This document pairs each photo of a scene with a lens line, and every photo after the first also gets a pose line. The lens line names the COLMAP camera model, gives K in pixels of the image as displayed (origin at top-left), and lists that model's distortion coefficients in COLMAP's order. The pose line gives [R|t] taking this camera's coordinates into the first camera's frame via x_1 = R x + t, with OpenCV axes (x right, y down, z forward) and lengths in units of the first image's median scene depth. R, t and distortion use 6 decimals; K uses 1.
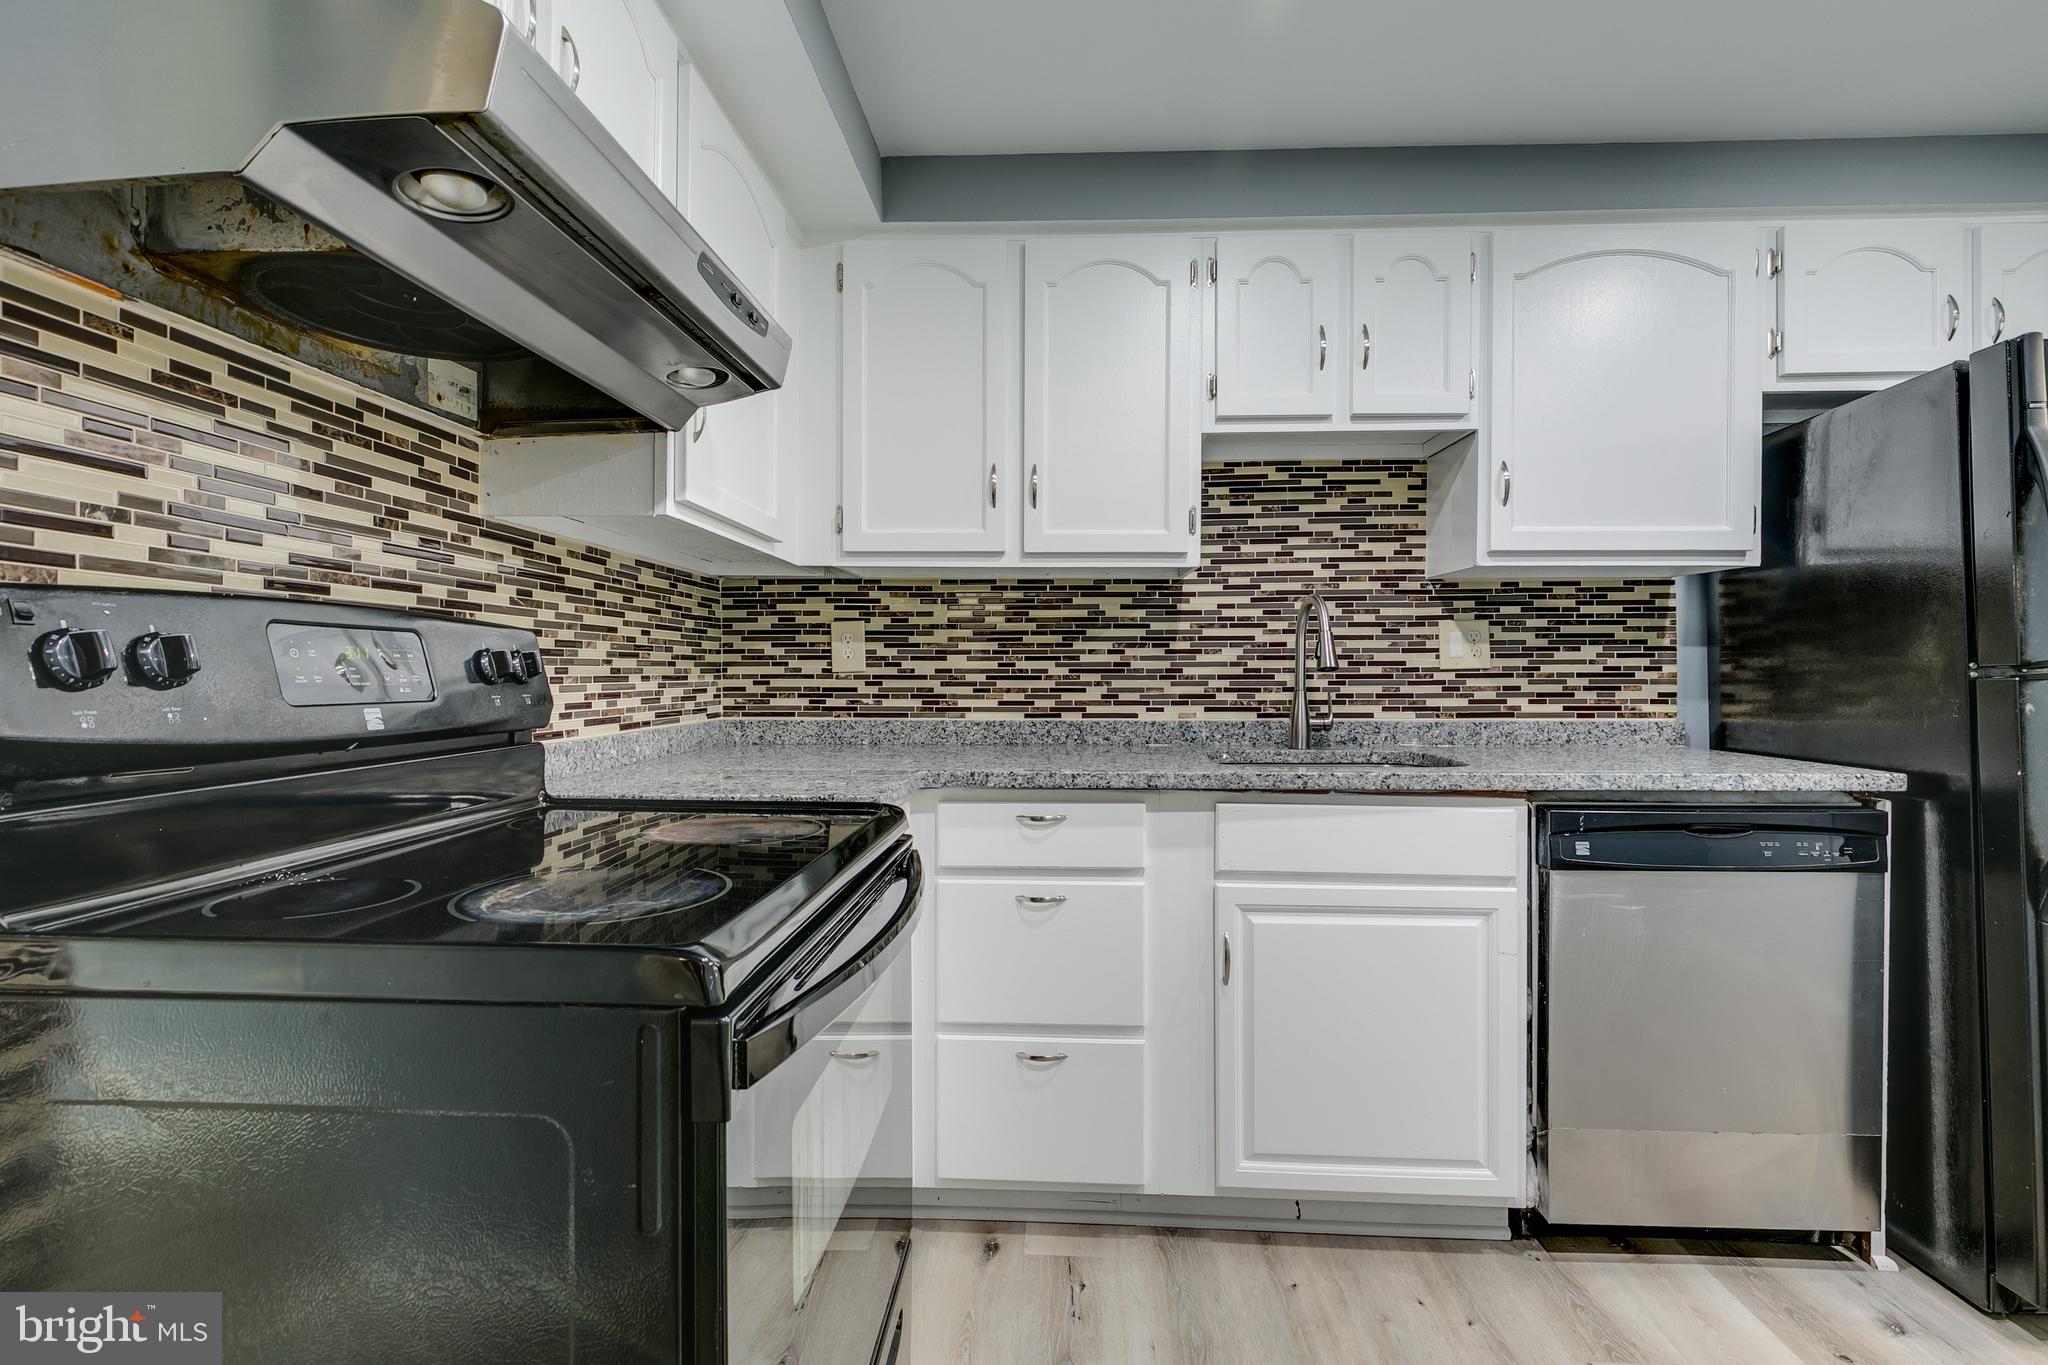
lens RADIAL K [[926.2, 0, 1026.1], [0, 926.2, 672.3], [0, 0, 1]] dist [0.000807, 0.000024]
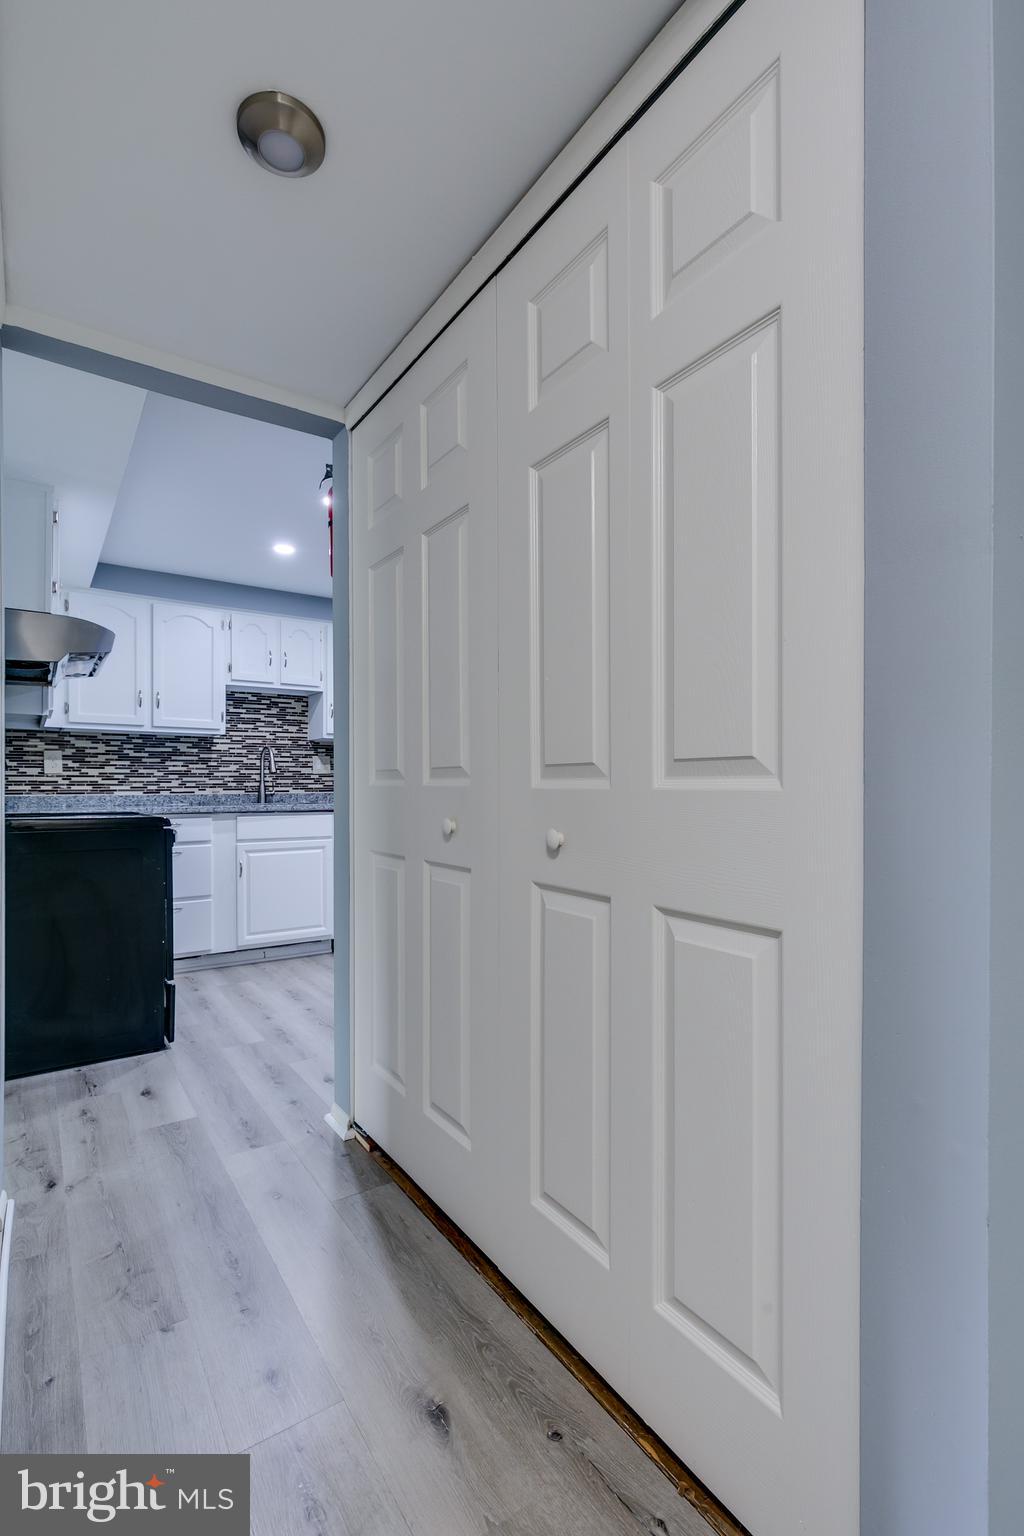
lens RADIAL K [[710.6, 0, 501.7], [0, 710.6, 786.4], [0, 0, 1]] dist [-0.000494, -0.000027]
pose [[0.799956, -0.004289, 0.600044, -0.360099], [0.005604, 0.999984, -0.000324, 0.036940], [-0.600033, 0.003622, 0.799967, -0.995157]]
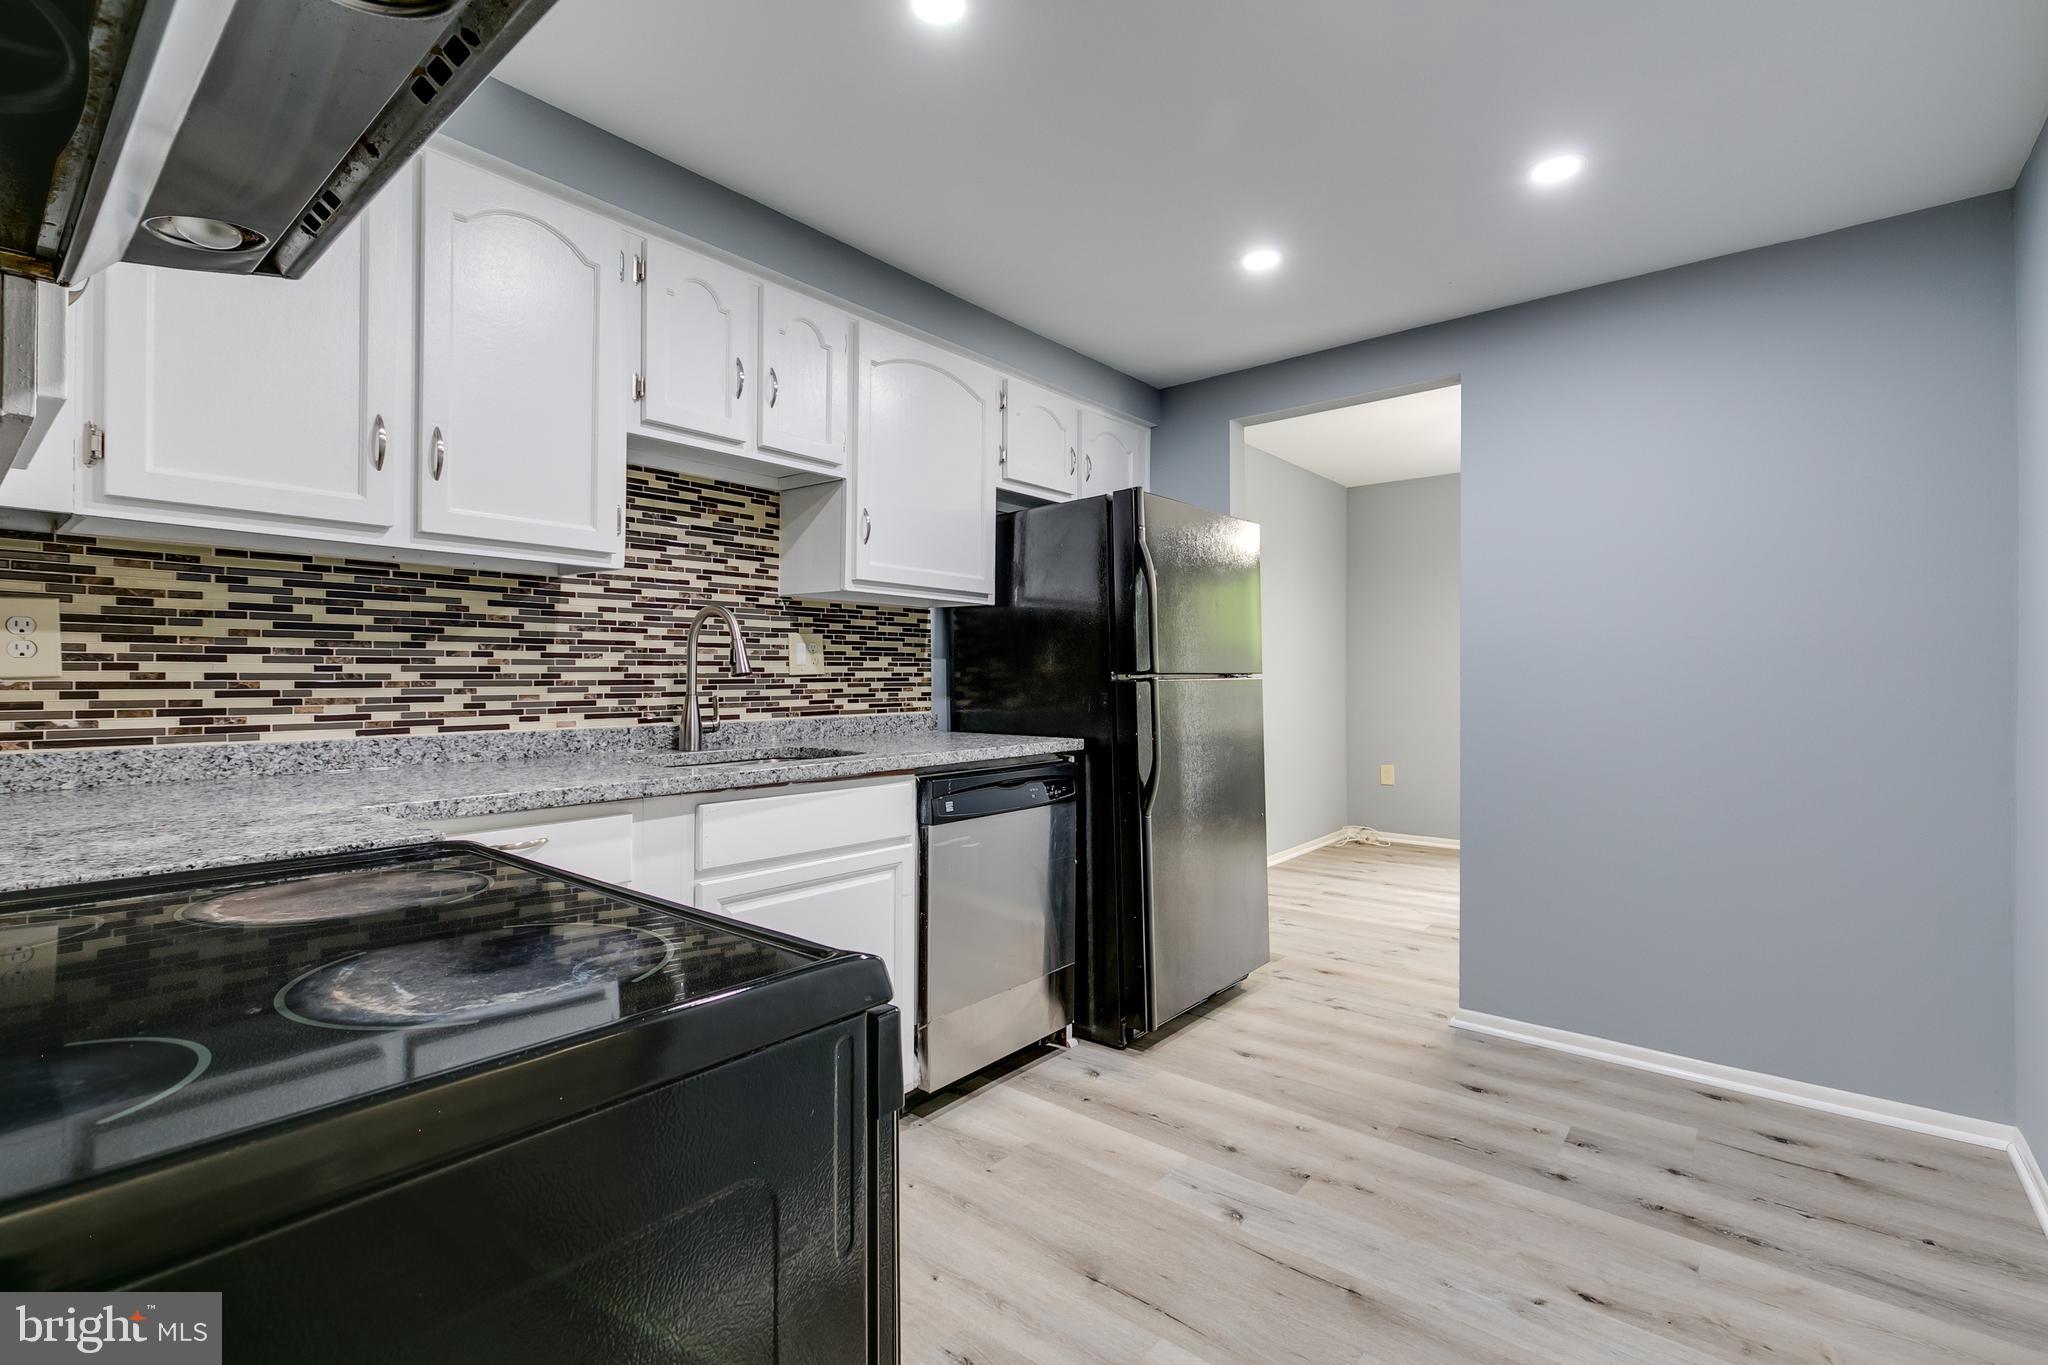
lens RADIAL K [[924.5, 0, 1030.5], [0, 924.5, 674.0], [0, 0, 1]] dist [0.007146, -0.001334]
pose [[0.595065, 0.002642, 0.803673, -0.300781], [0.001633, 0.999989, -0.004496, 0.001175], [-0.803676, 0.003988, 0.595054, 0.069814]]
